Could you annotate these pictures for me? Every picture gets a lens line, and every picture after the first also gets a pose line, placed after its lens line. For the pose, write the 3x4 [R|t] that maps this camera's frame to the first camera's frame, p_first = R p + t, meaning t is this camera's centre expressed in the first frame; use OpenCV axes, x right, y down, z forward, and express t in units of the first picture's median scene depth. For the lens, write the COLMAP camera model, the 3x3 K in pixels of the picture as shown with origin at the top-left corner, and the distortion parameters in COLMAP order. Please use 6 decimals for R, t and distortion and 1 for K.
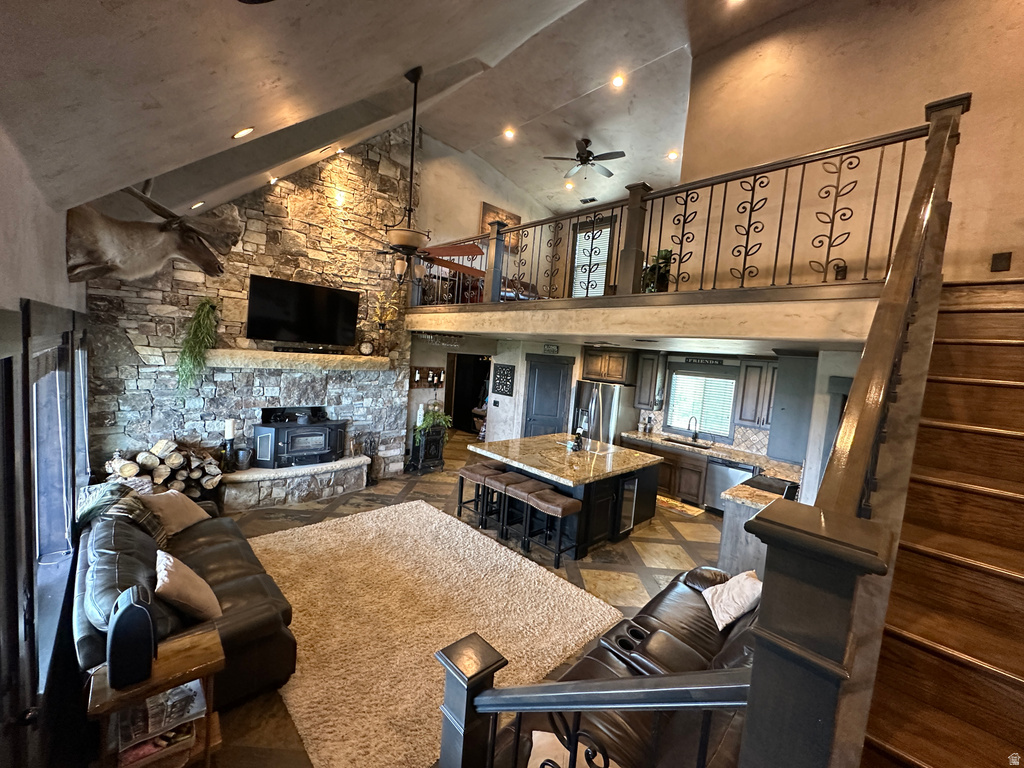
lens RADIAL K [[407.4, 0, 511.3], [0, 407.4, 385.5], [0, 0, 1]] dist [-0.004976, 0.000850]
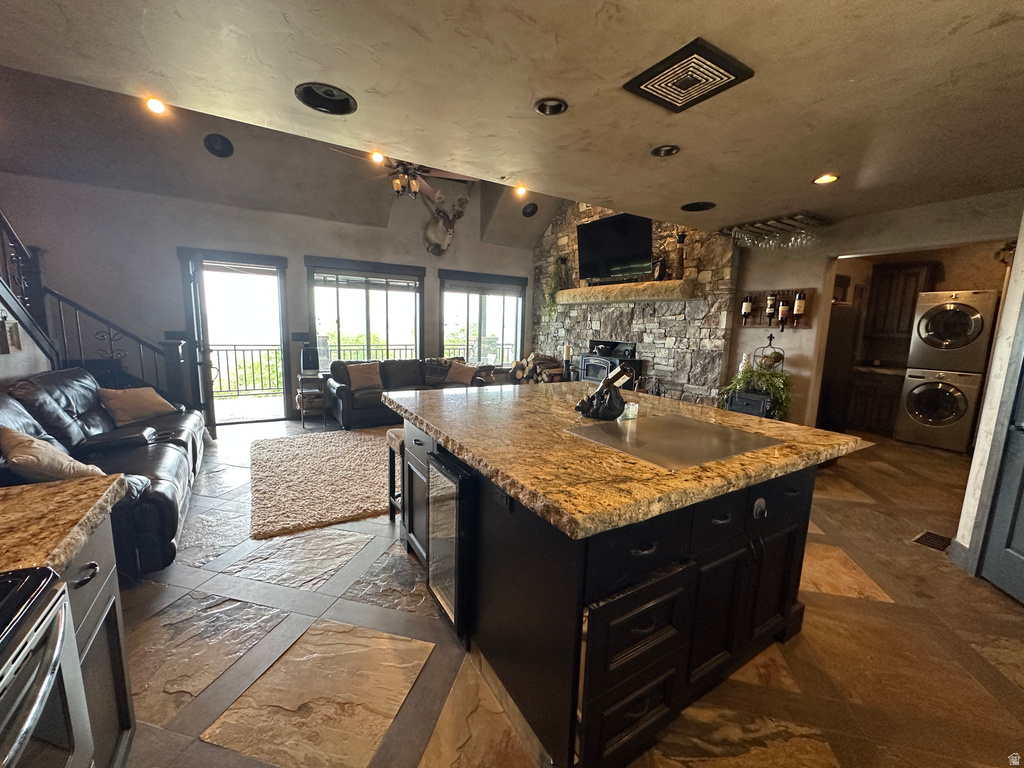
lens RADIAL K [[407.4, 0, 513.3], [0, 407.4, 386.4], [0, 0, 1]] dist [-0.004976, 0.000850]
pose [[-0.208819, 0.066763, -0.975673, 0.569215], [-0.123061, 0.987943, 0.093941, 0.103569], [0.970181, 0.139684, -0.198085, 1.016941]]
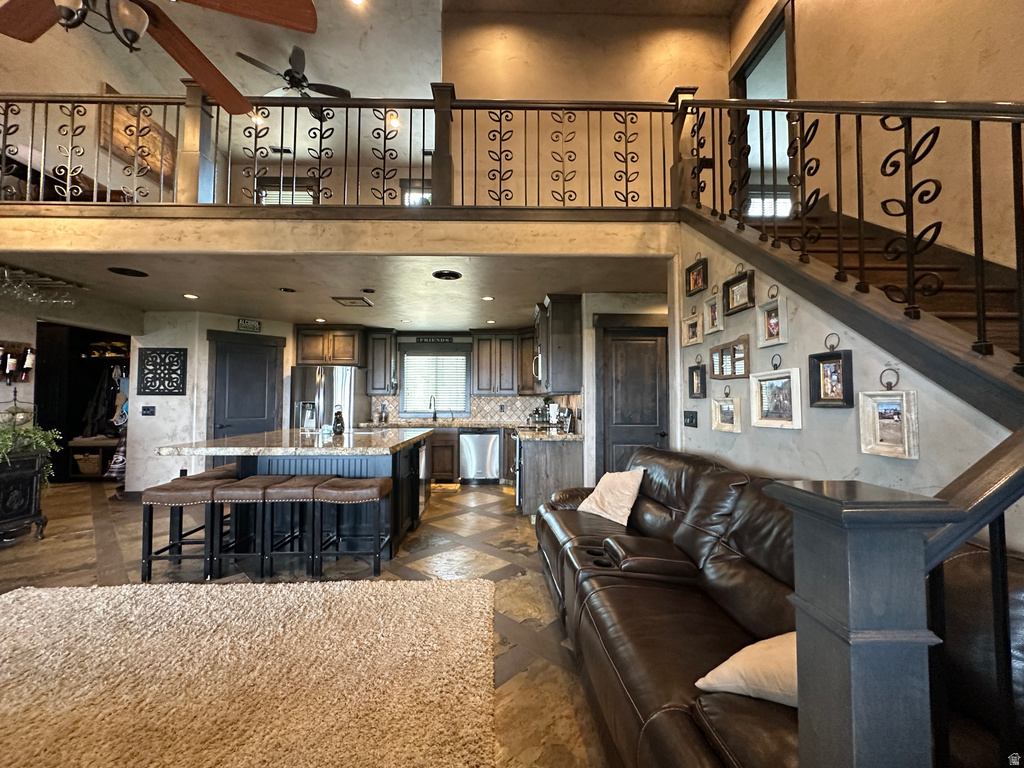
lens RADIAL K [[407.4, 0, 512.2], [0, 407.4, 385.1], [0, 0, 1]] dist [-0.004976, 0.000850]
pose [[0.670781, -0.050620, 0.739926, -0.185340], [0.109862, 0.993443, -0.031632, 0.130130], [-0.733473, 0.102508, 0.671945, 0.246444]]
